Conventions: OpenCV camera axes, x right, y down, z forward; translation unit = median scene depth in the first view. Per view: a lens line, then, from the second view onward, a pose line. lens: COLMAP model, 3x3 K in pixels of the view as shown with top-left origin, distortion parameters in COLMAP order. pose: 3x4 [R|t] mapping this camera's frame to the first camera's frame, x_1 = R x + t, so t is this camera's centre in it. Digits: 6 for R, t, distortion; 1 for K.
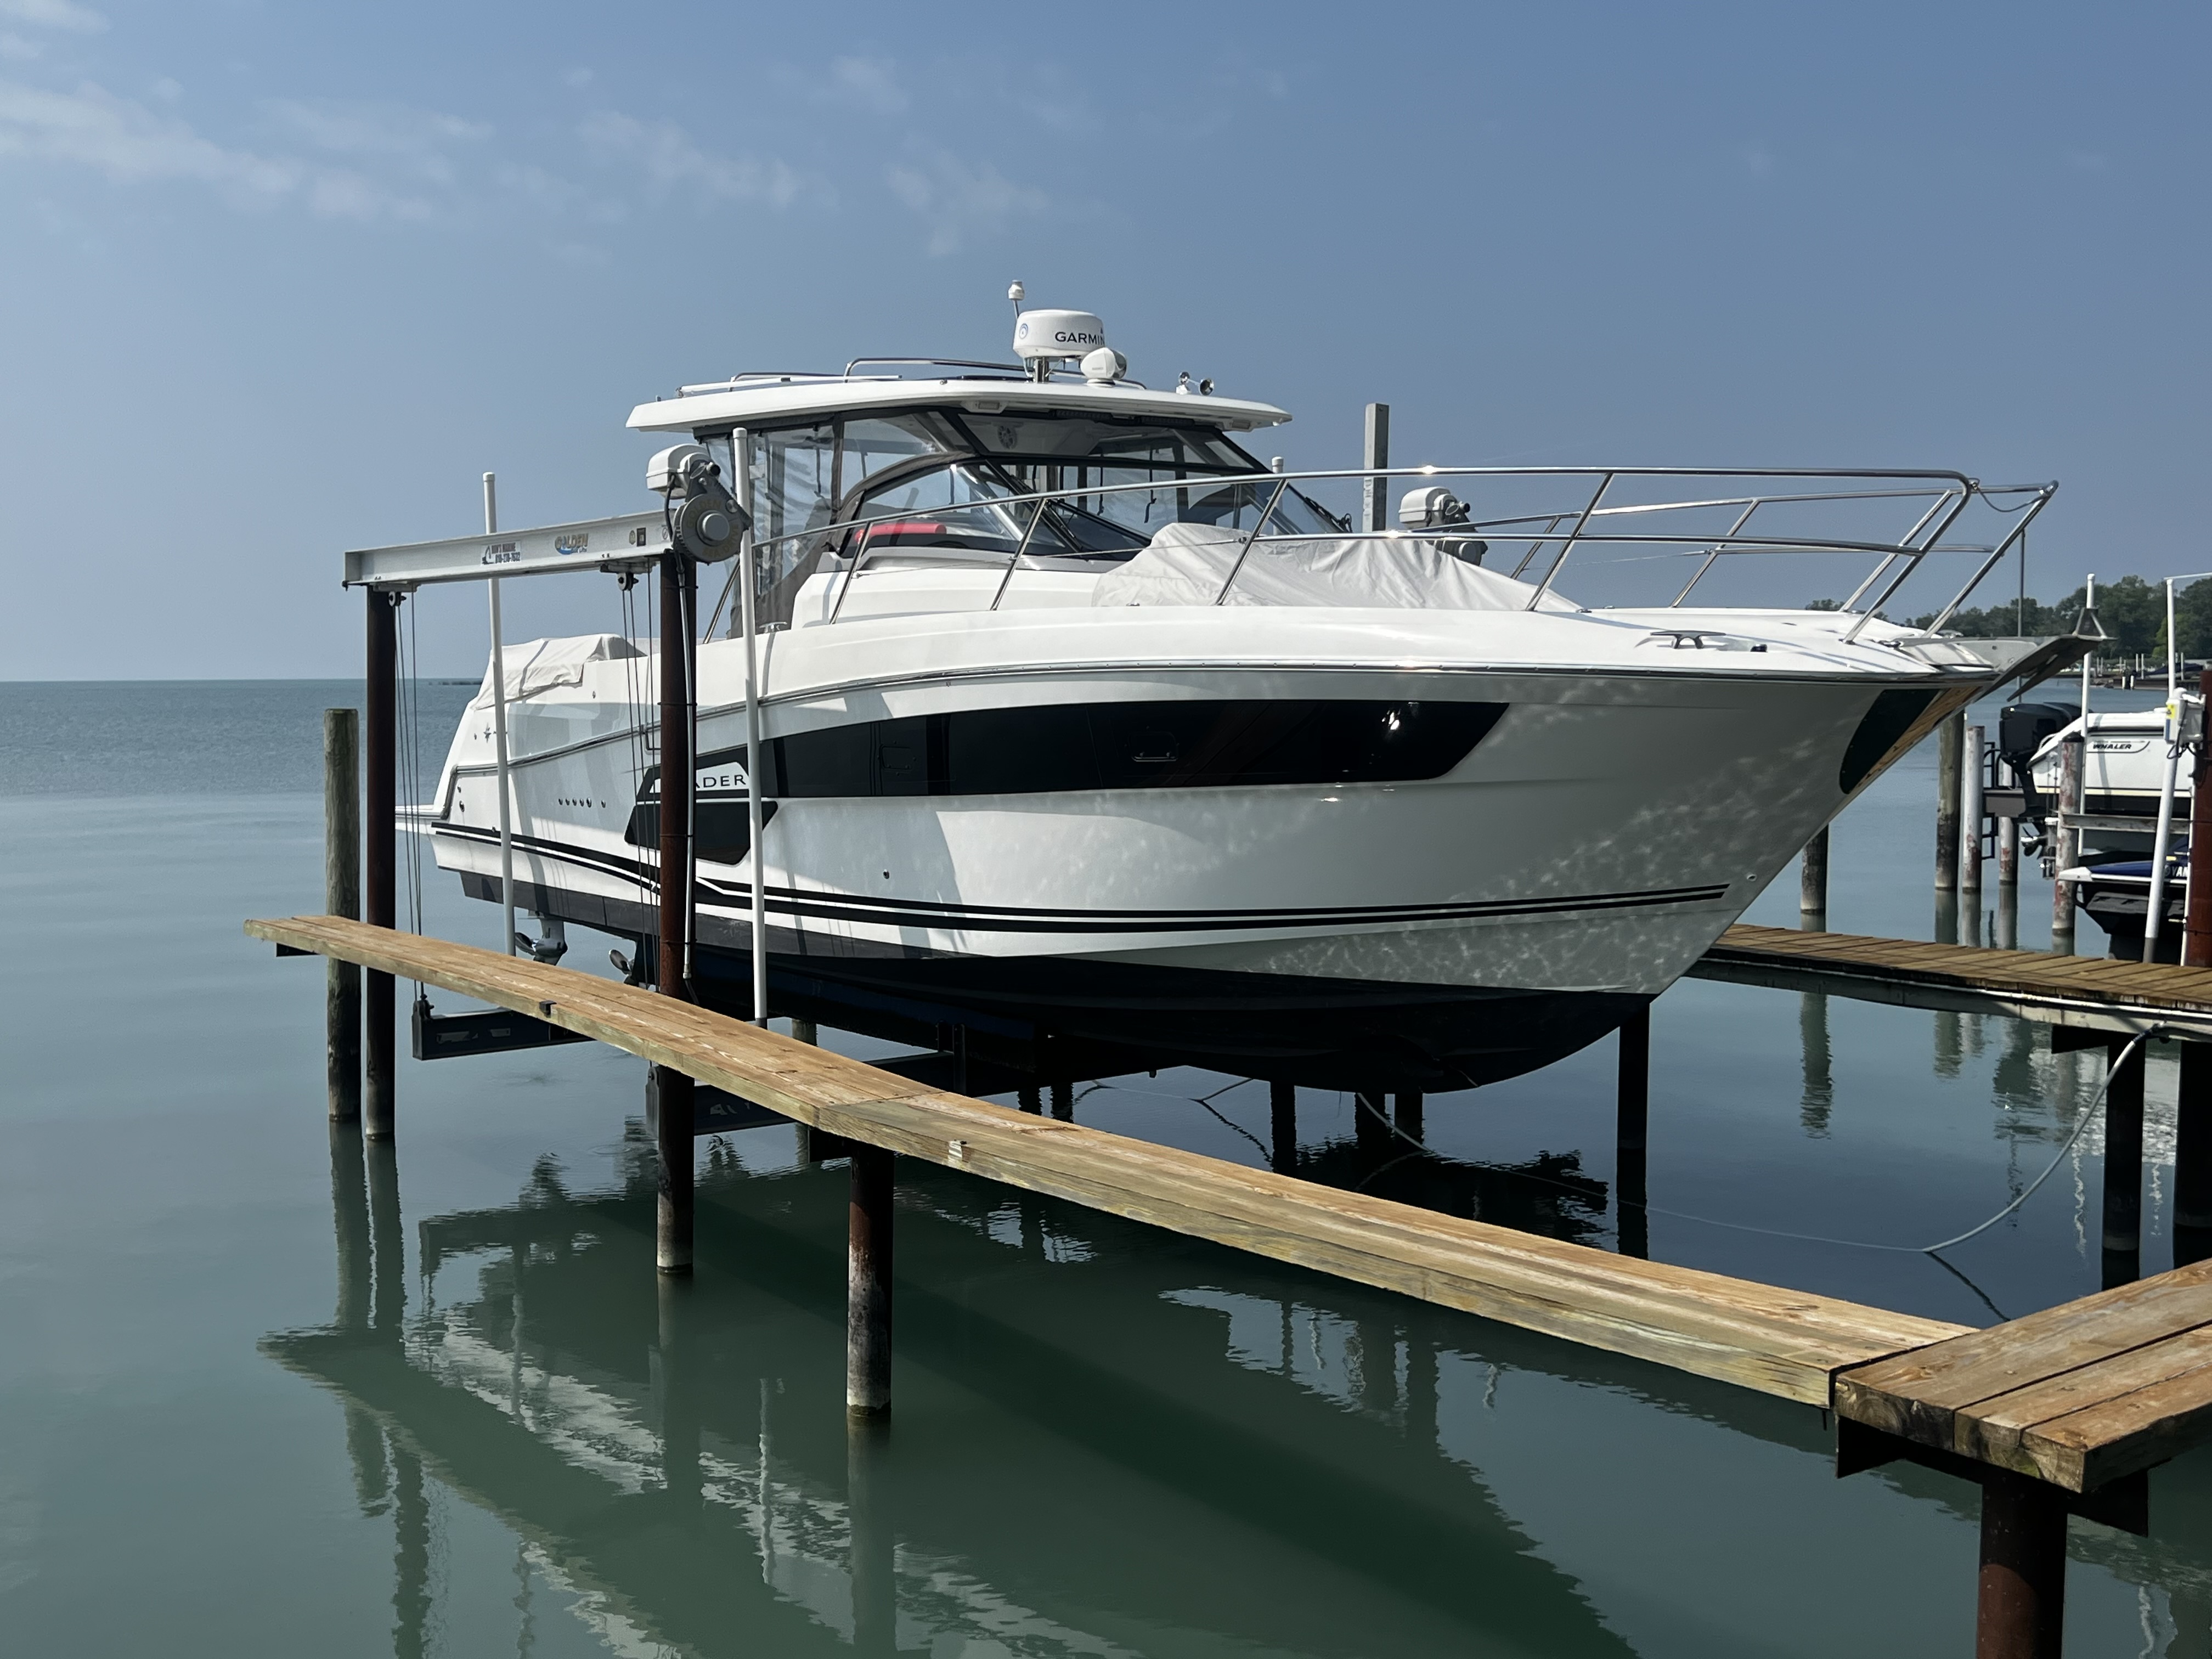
lens RADIAL K [[2367.0, 0, 1093.1], [0, 2367.0, 831.6], [0, 0, 1]] dist [0.058107, -0.040897]
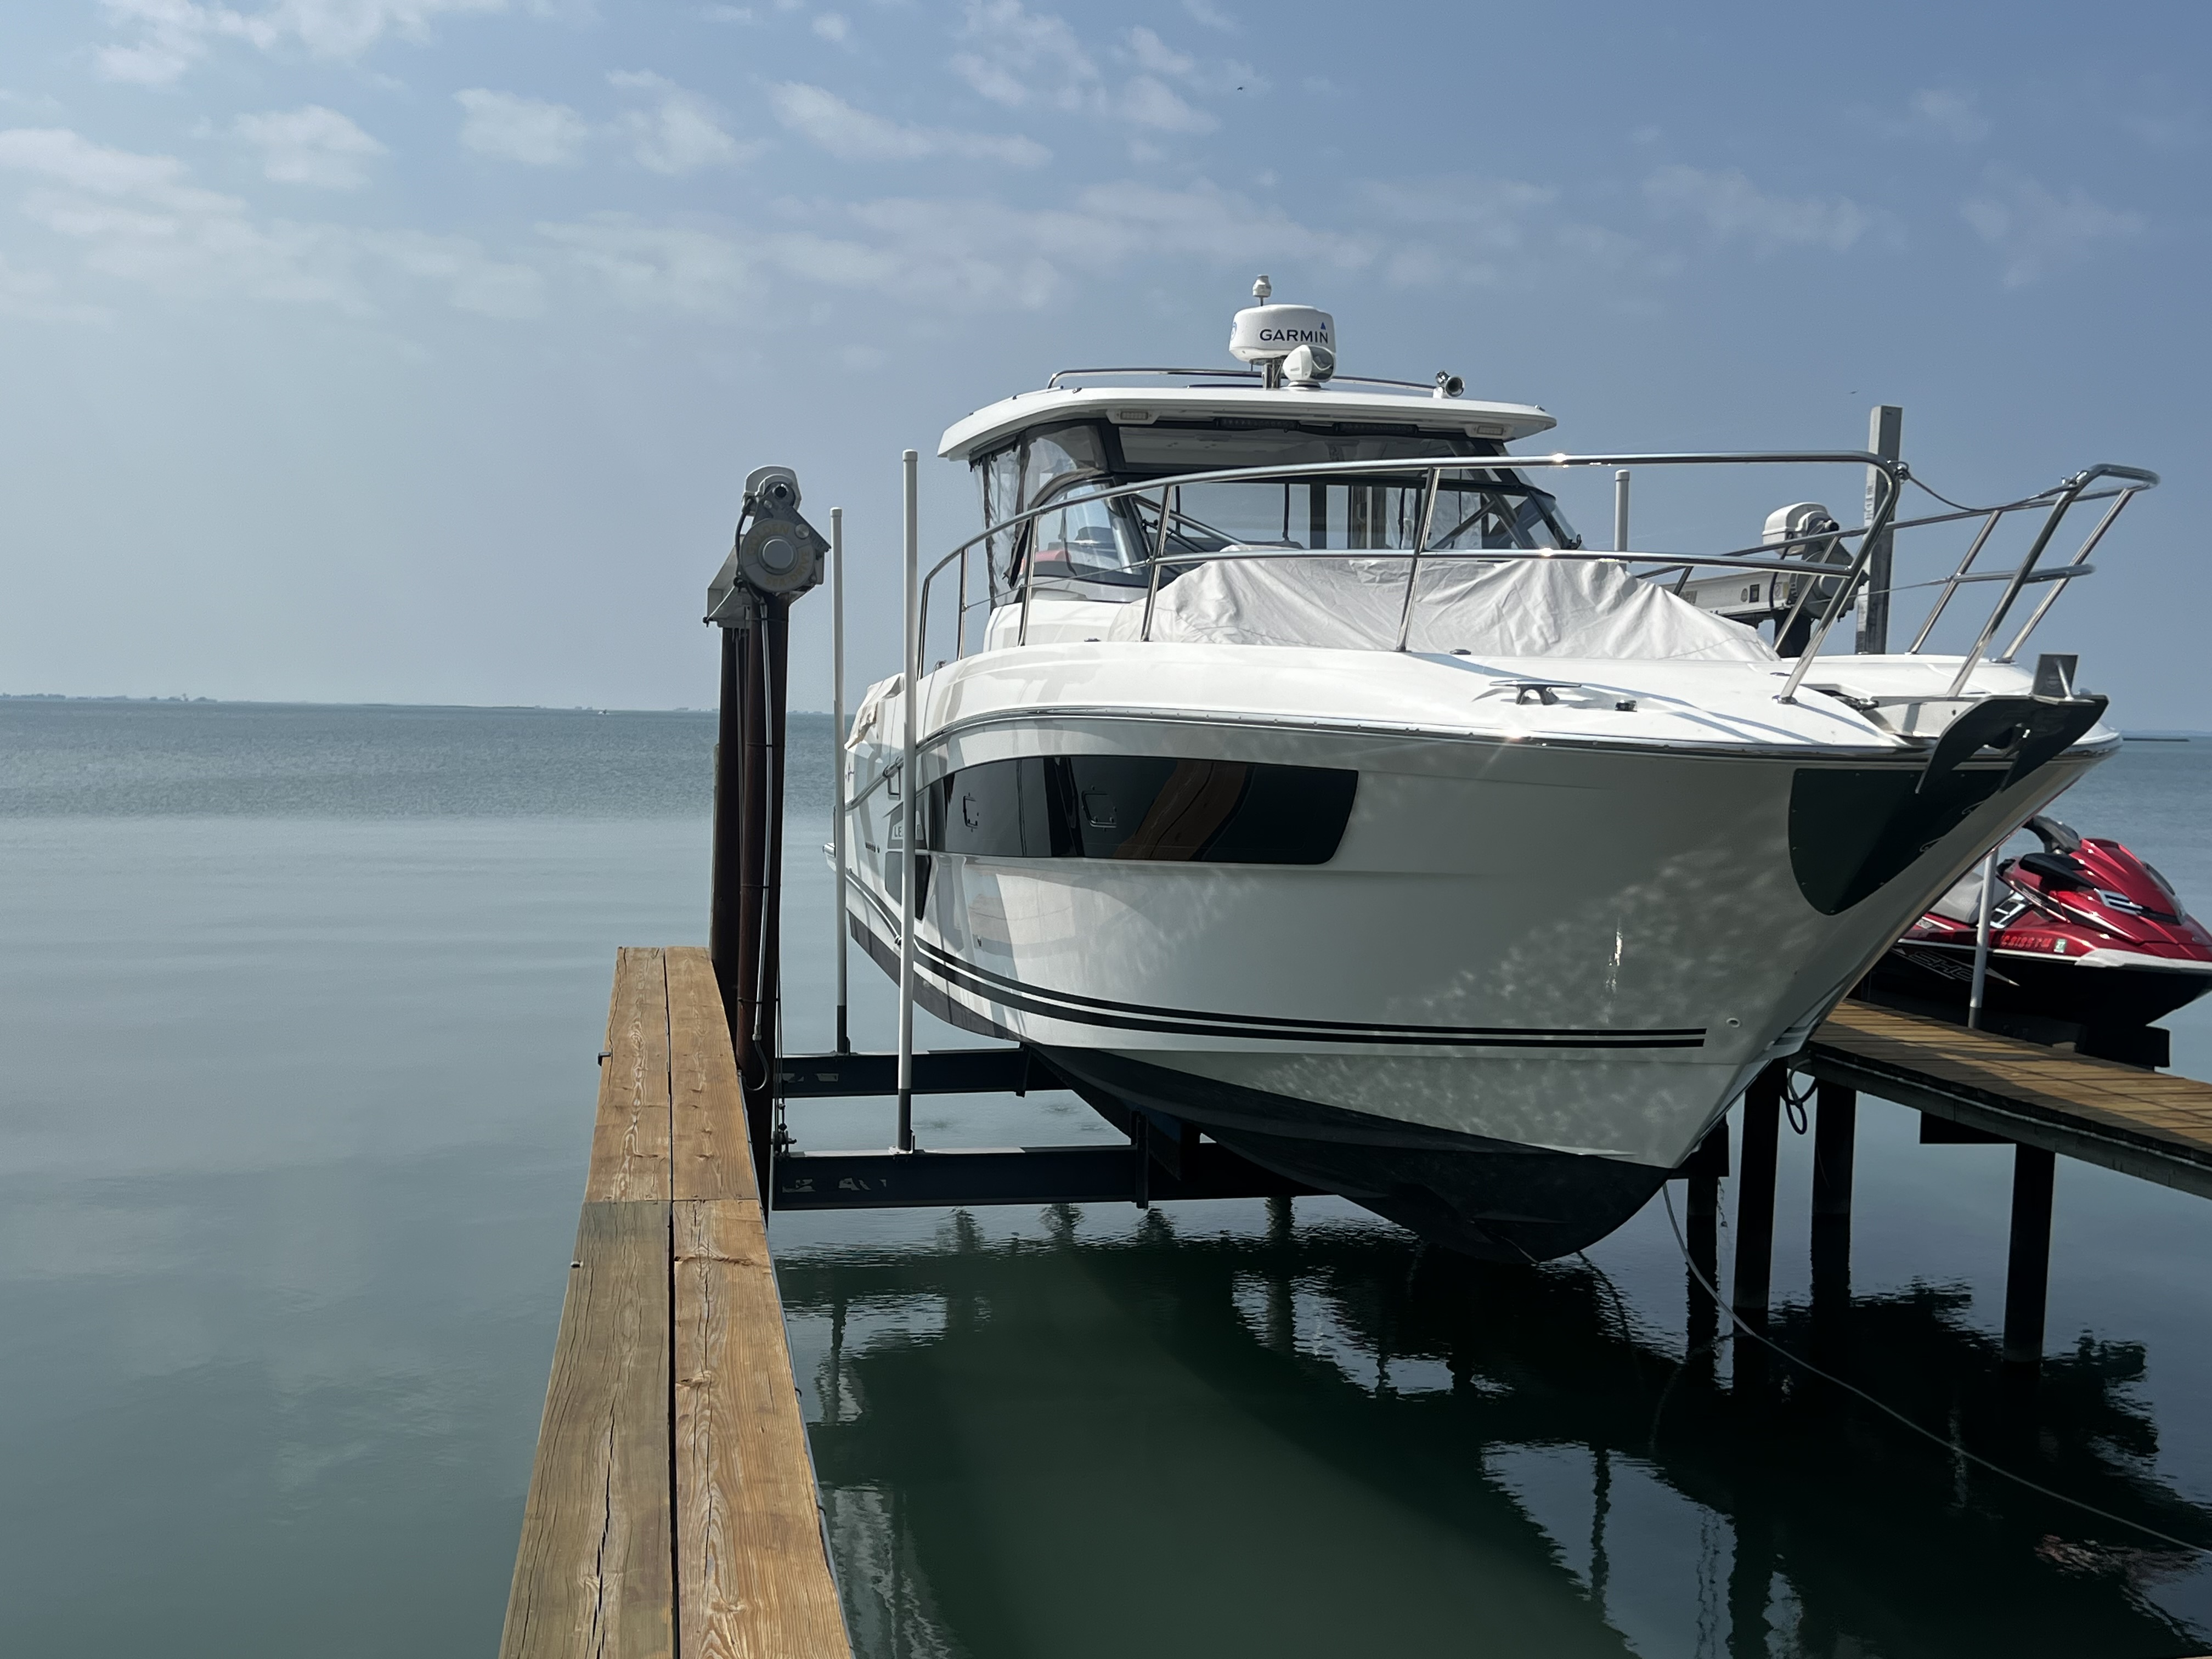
lens RADIAL K [[2324.2, 0, 1106.7], [0, 2324.2, 875.2], [0, 0, 1]] dist [0.057101, -0.118359]
pose [[0.909940, 0.049856, -0.411732, 0.313265], [-0.049886, 0.998698, 0.010680, -0.018884], [0.411728, 0.010822, 0.911243, 0.216880]]
